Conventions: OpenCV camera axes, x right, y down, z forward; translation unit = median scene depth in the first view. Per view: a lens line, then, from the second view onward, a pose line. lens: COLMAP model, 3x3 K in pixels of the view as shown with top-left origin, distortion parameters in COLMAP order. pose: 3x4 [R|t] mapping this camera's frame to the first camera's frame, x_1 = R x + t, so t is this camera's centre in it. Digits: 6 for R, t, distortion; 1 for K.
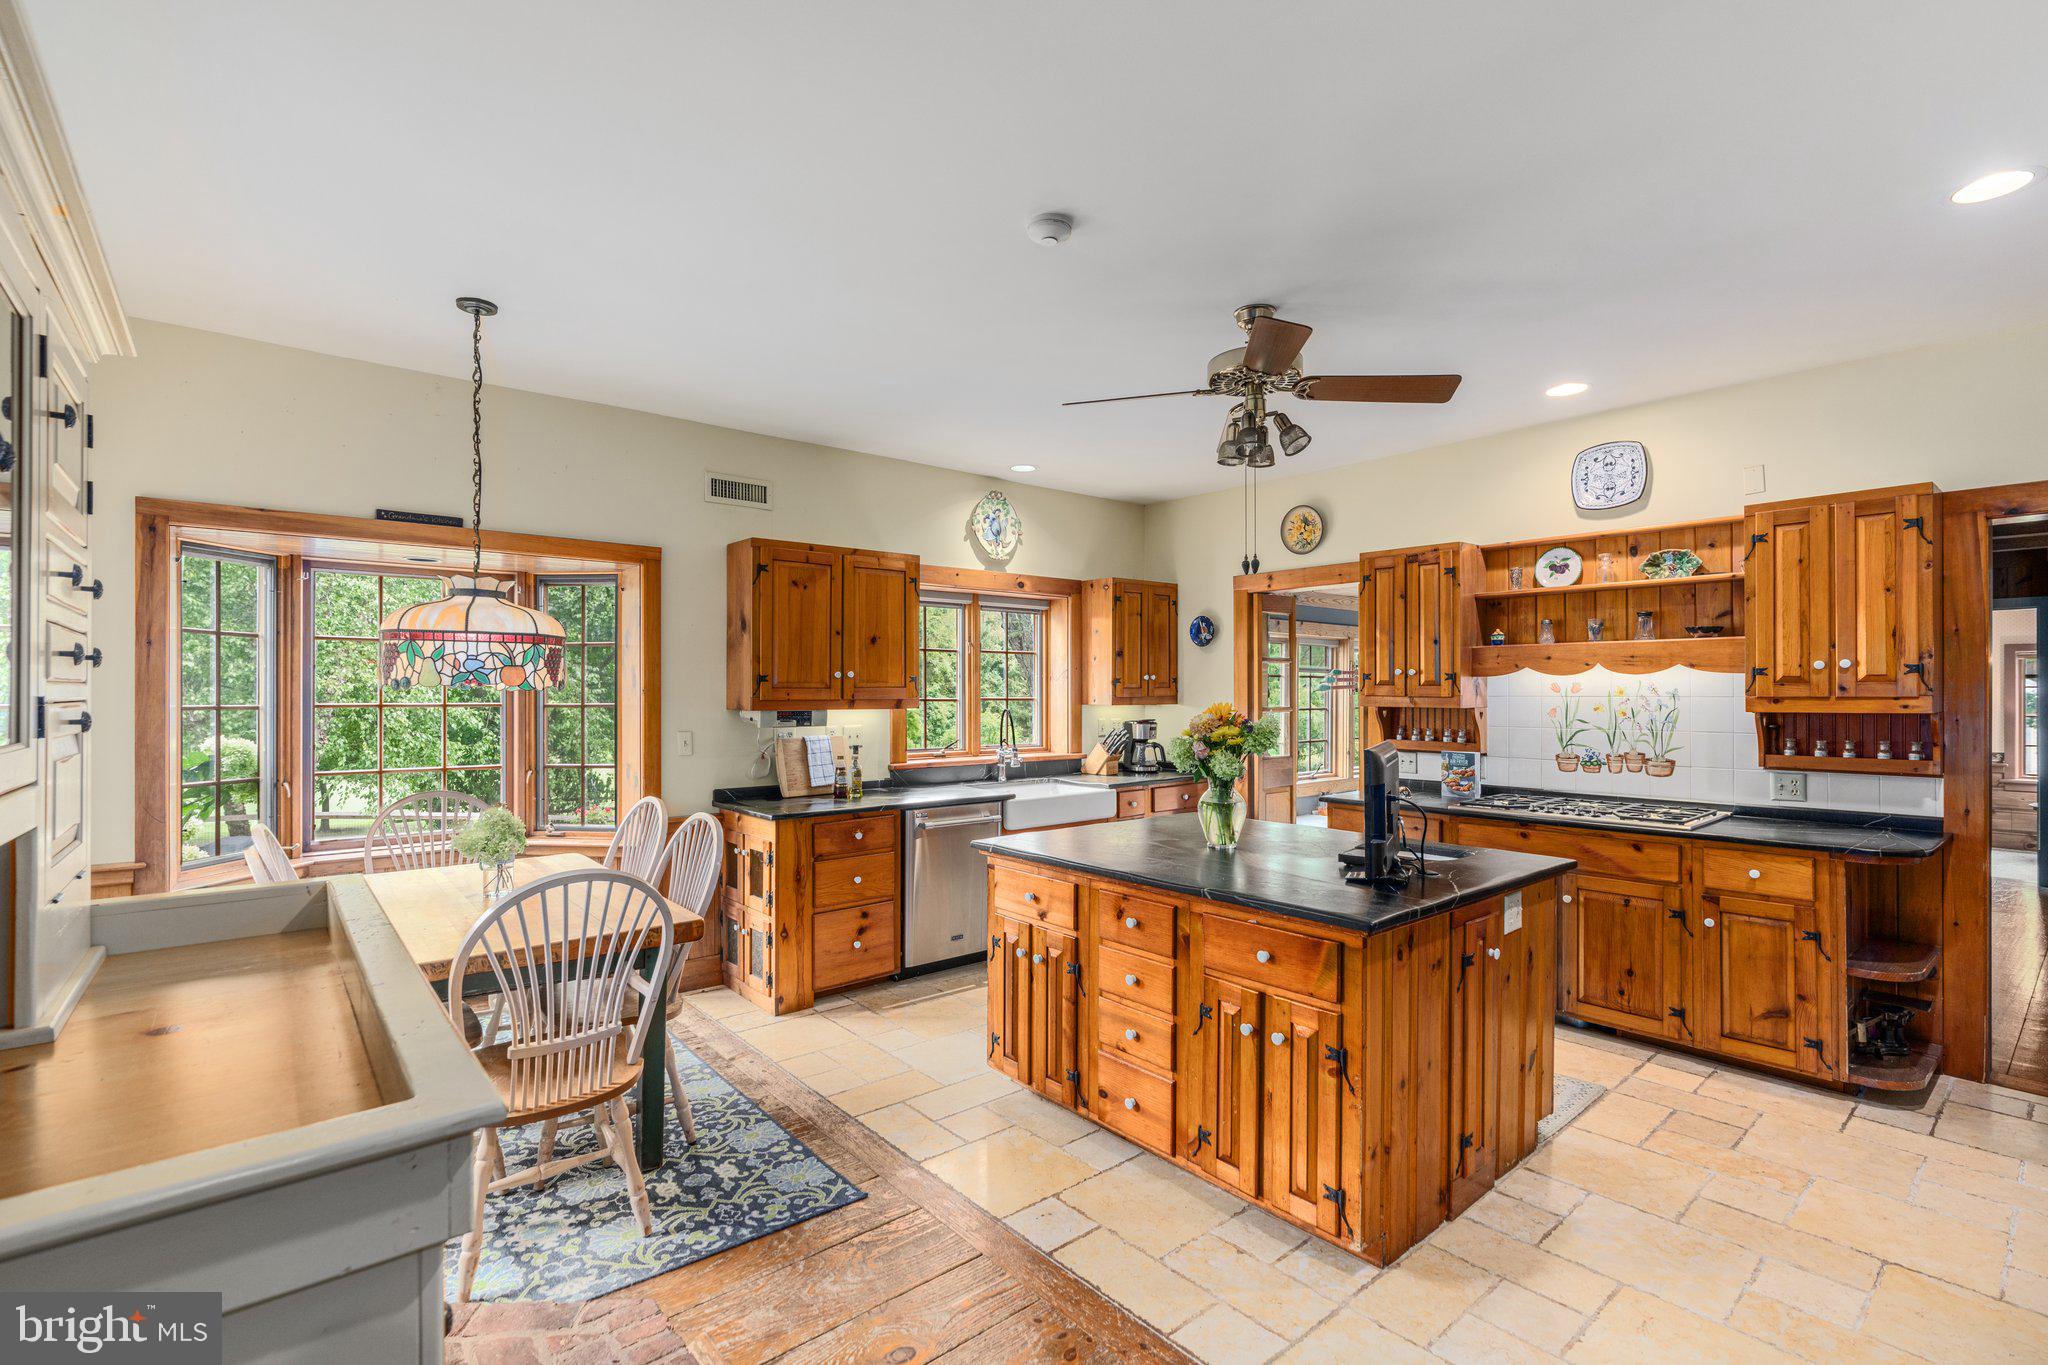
lens RADIAL K [[925.5, 0, 1024.0], [0, 925.5, 682.5], [0, 0, 1]] dist [-0.011882, 0.006256]
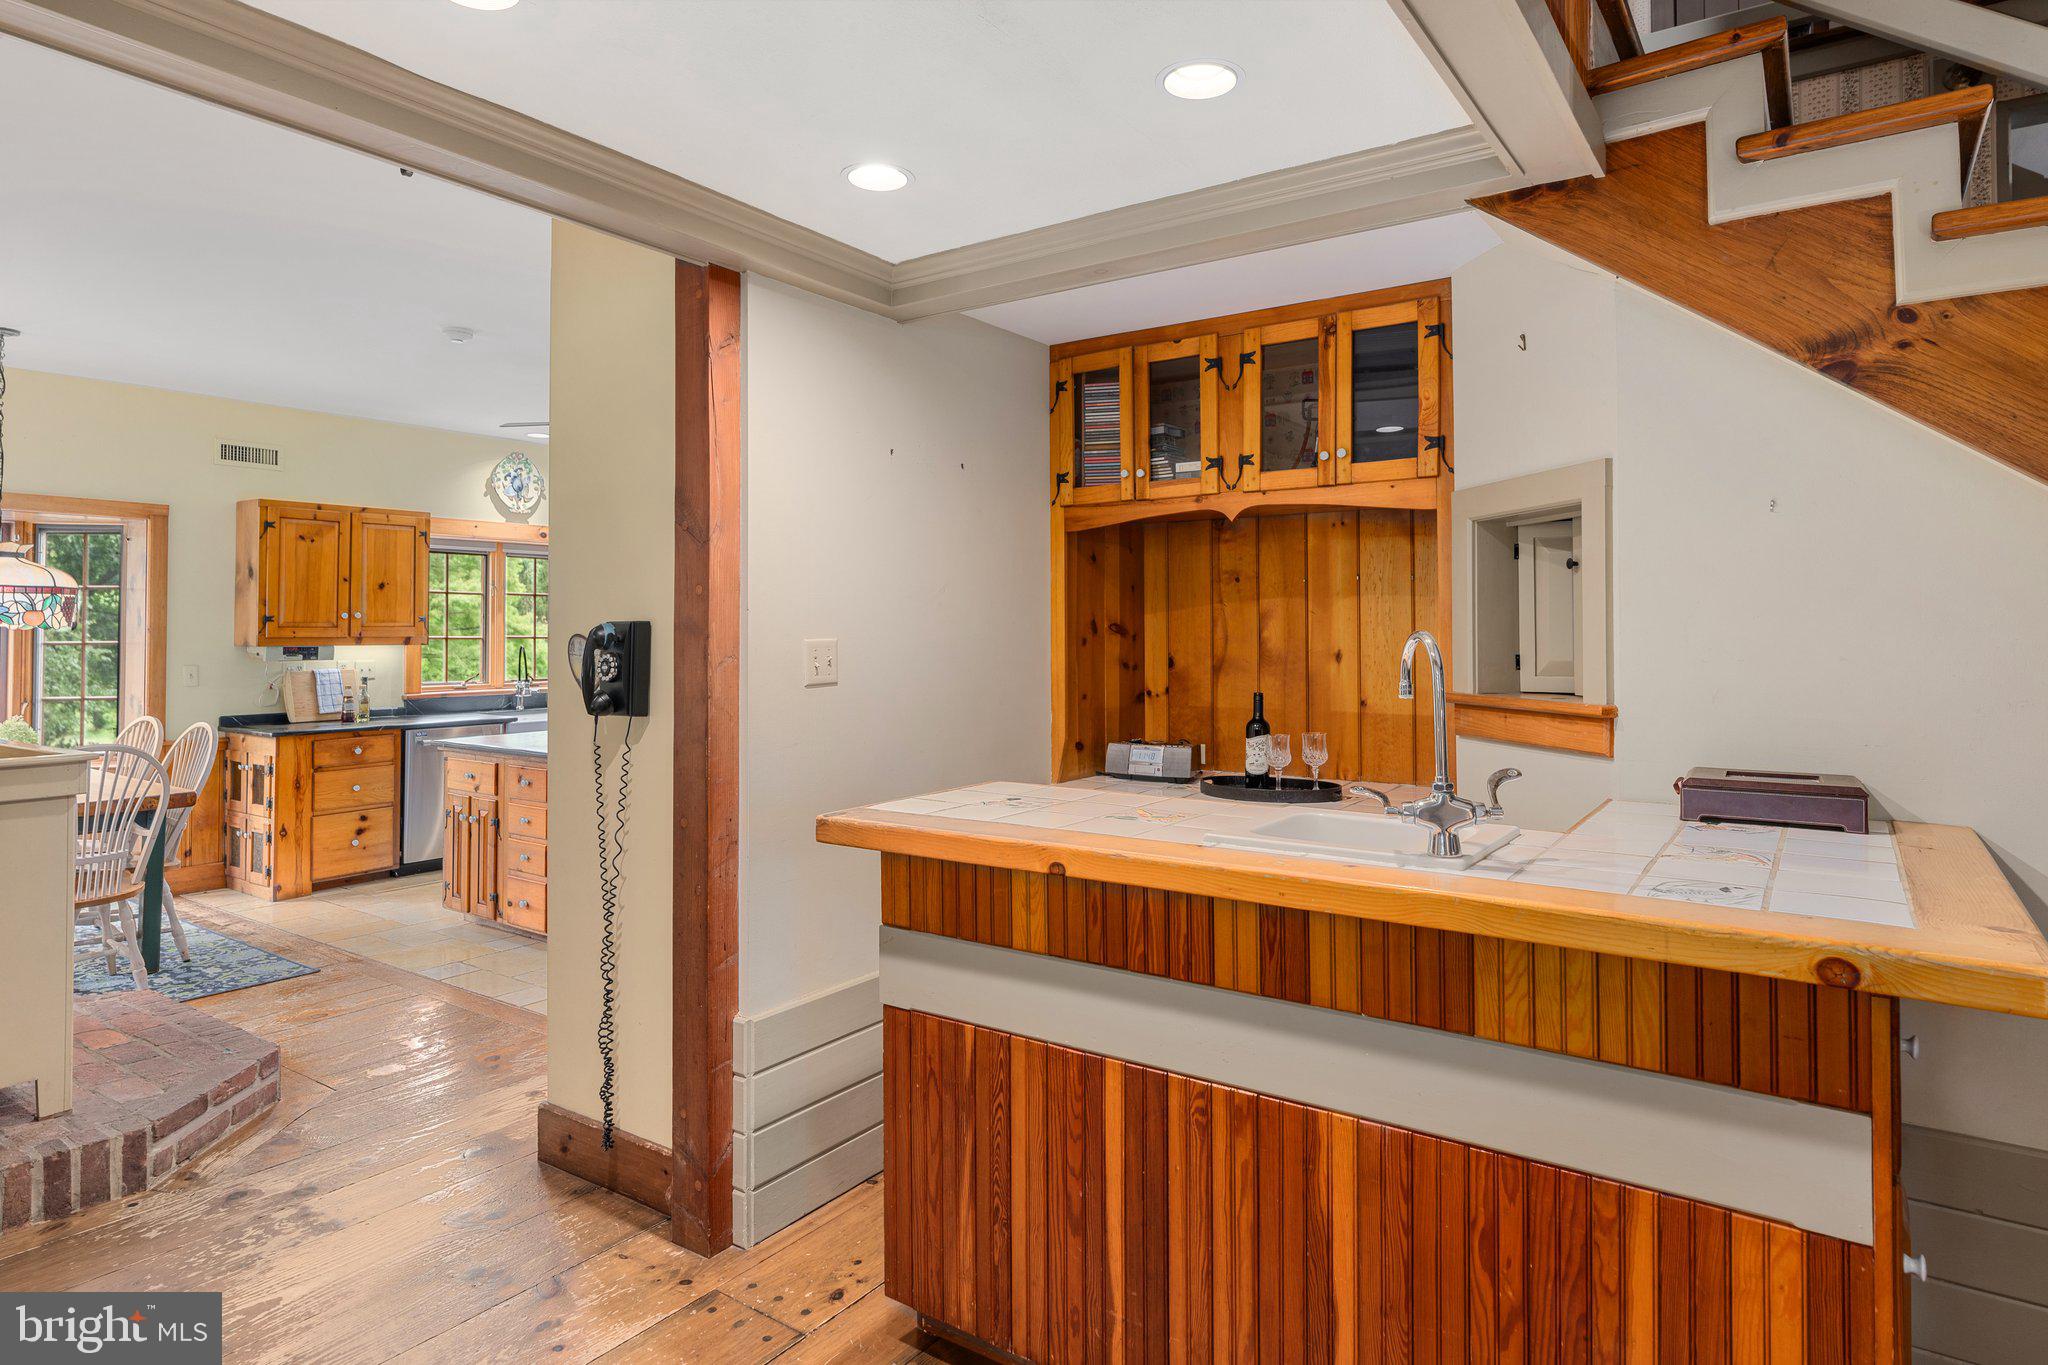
lens RADIAL K [[1139.7, 0, 1025.0], [0, 1139.7, 598.9], [0, 0, 1]] dist [0.000925, 0.001077]
pose [[0.965019, 0.007118, 0.262084, 0.267151], [-0.002454, 0.999833, -0.018120, -0.006070], [-0.262169, 0.016843, 0.964875, -0.654326]]
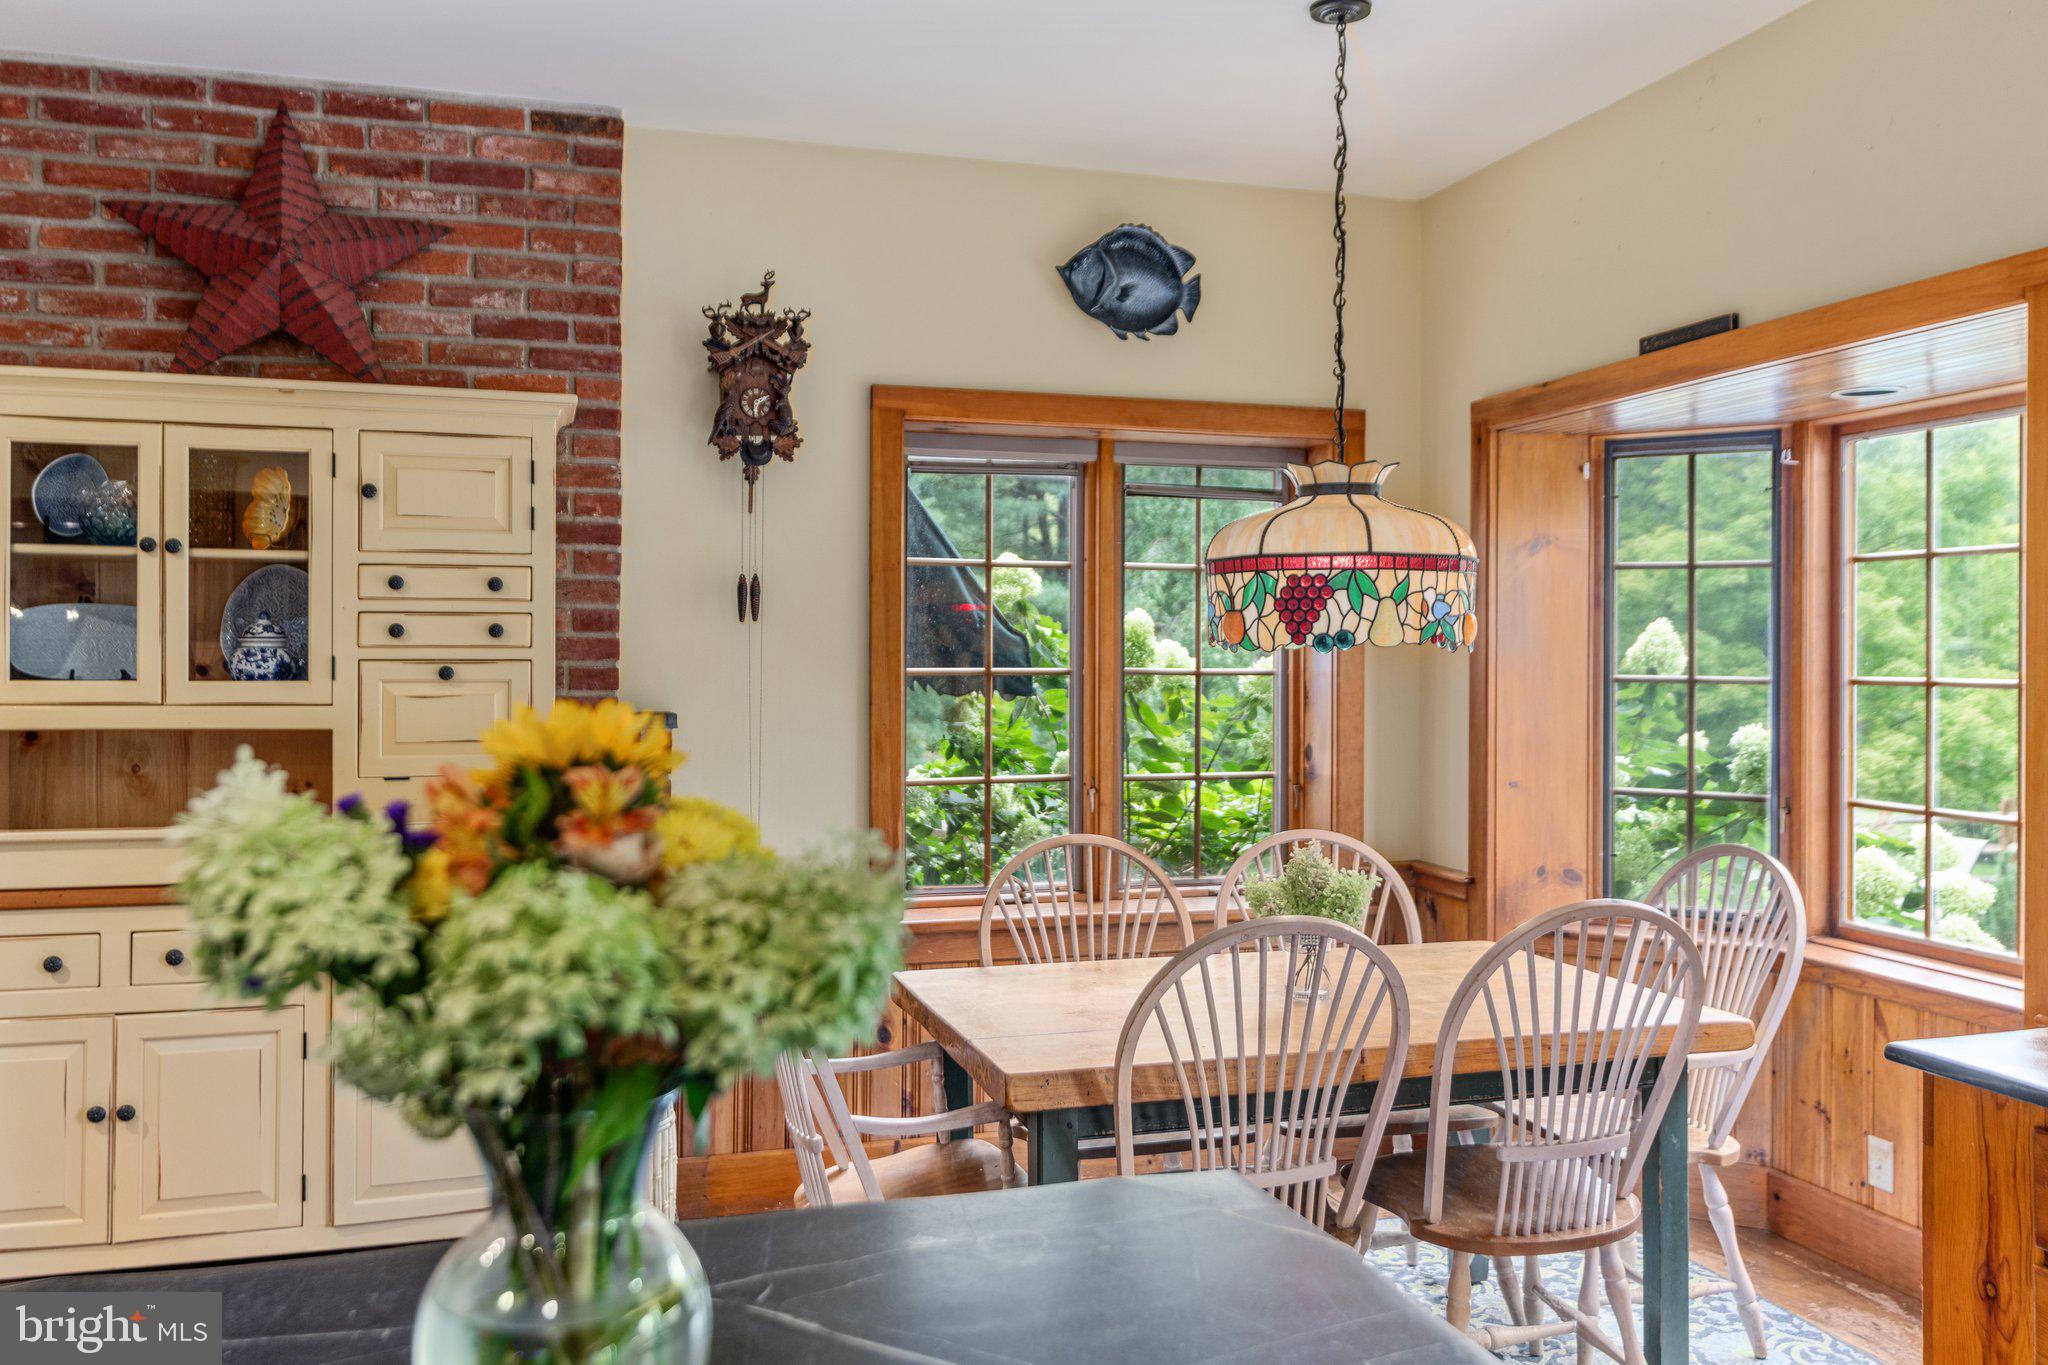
lens RADIAL K [[1636.2, 0, 1018.8], [0, 1636.2, 663.4], [0, 0, 1]] dist [-0.000863, -0.000045]
pose [[-0.381968, -0.000577, -0.924175, 0.331880], [0.006512, 0.999973, -0.003316, 0.012685], [0.924152, -0.007285, -0.381955, 0.879036]]
